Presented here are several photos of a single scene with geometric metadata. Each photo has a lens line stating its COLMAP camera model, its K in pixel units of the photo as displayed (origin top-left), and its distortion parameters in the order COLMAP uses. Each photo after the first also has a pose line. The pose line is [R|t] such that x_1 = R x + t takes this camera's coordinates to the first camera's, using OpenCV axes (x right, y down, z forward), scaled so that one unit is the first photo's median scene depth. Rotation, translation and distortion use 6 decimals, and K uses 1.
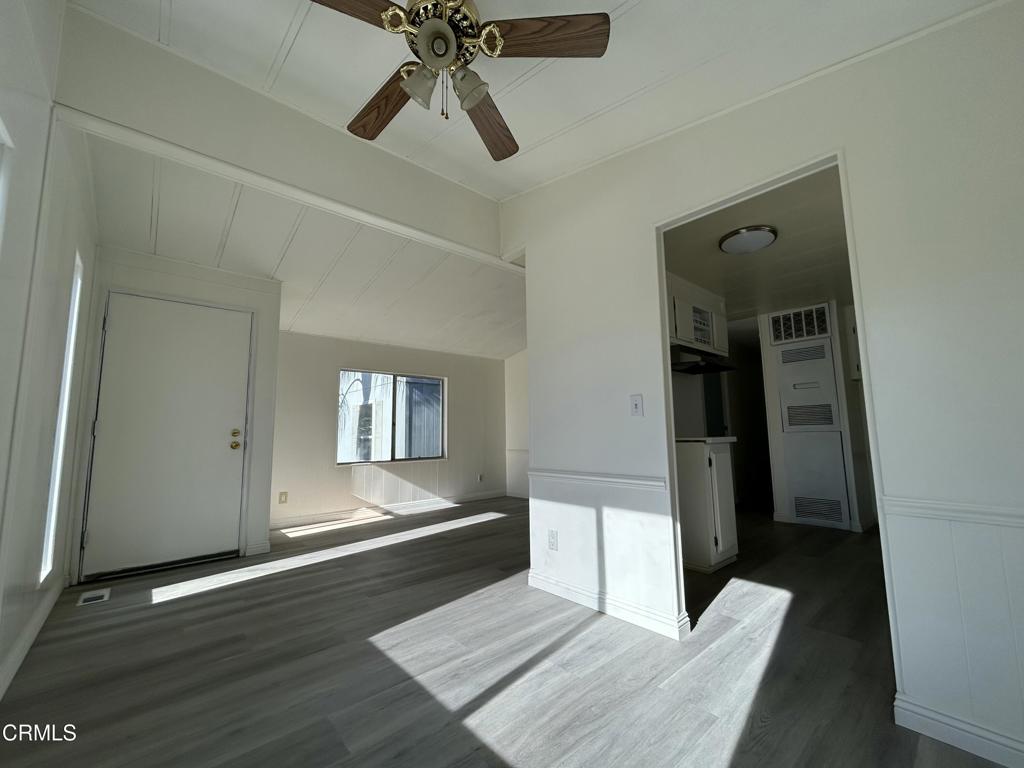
lens RADIAL K [[418.7, 0, 506.9], [0, 418.7, 380.1], [0, 0, 1]] dist [-0.002295, 0.000692]
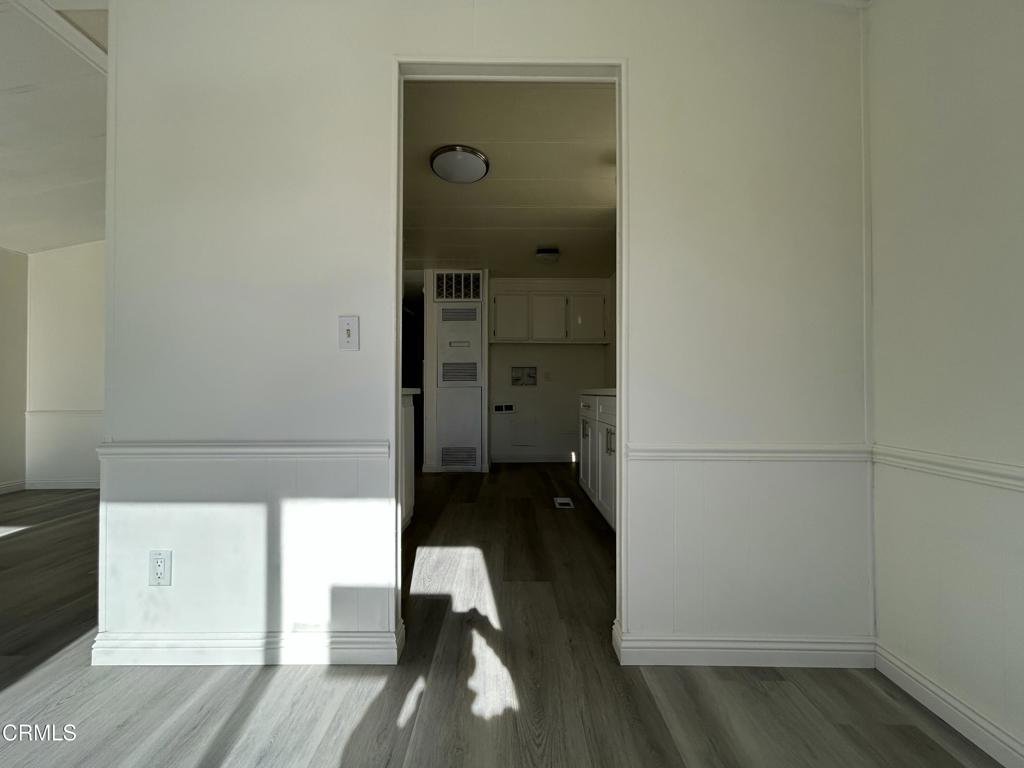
lens RADIAL K [[418.7, 0, 511.1], [0, 418.7, 385.4], [0, 0, 1]] dist [-0.002295, 0.000692]
pose [[0.653241, 0.019522, 0.756899, -0.004754], [-0.101316, 0.992931, 0.061831, 0.040827], [-0.750341, -0.117076, 0.650601, 0.209942]]
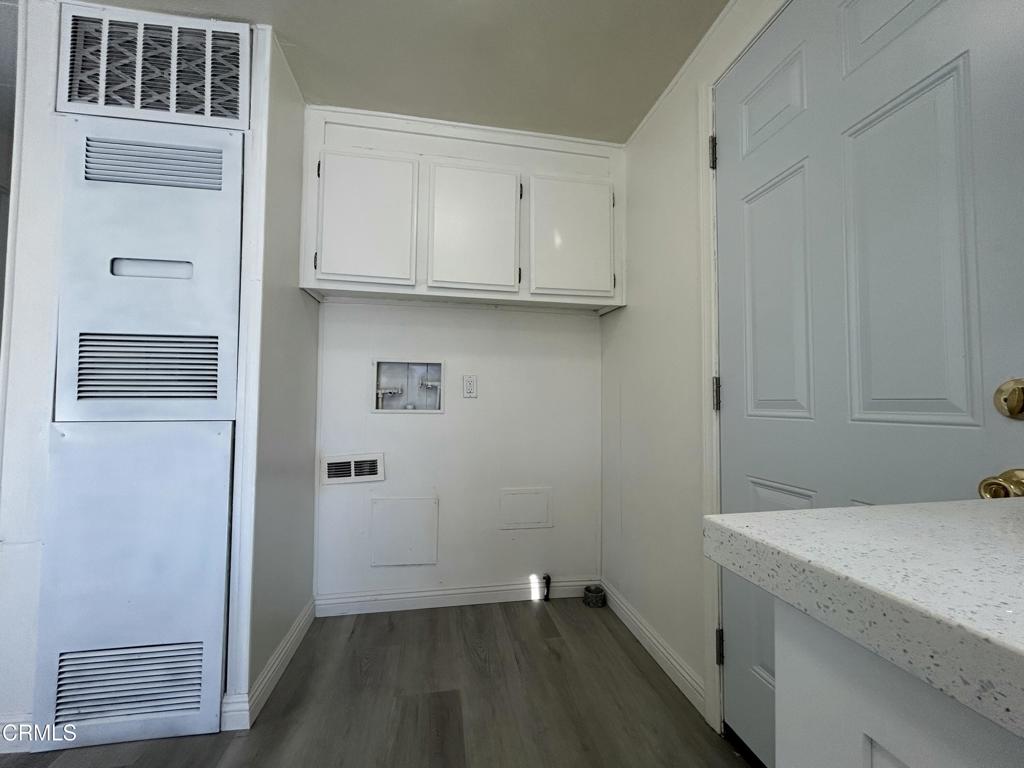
lens RADIAL K [[418.7, 0, 520.5], [0, 418.7, 384.9], [0, 0, 1]] dist [-0.002295, 0.000692]
pose [[0.505248, 0.052679, 0.861365, 0.642050], [-0.115584, 0.993273, 0.007052, 0.068549], [-0.855198, -0.103123, 0.507938, 0.660430]]
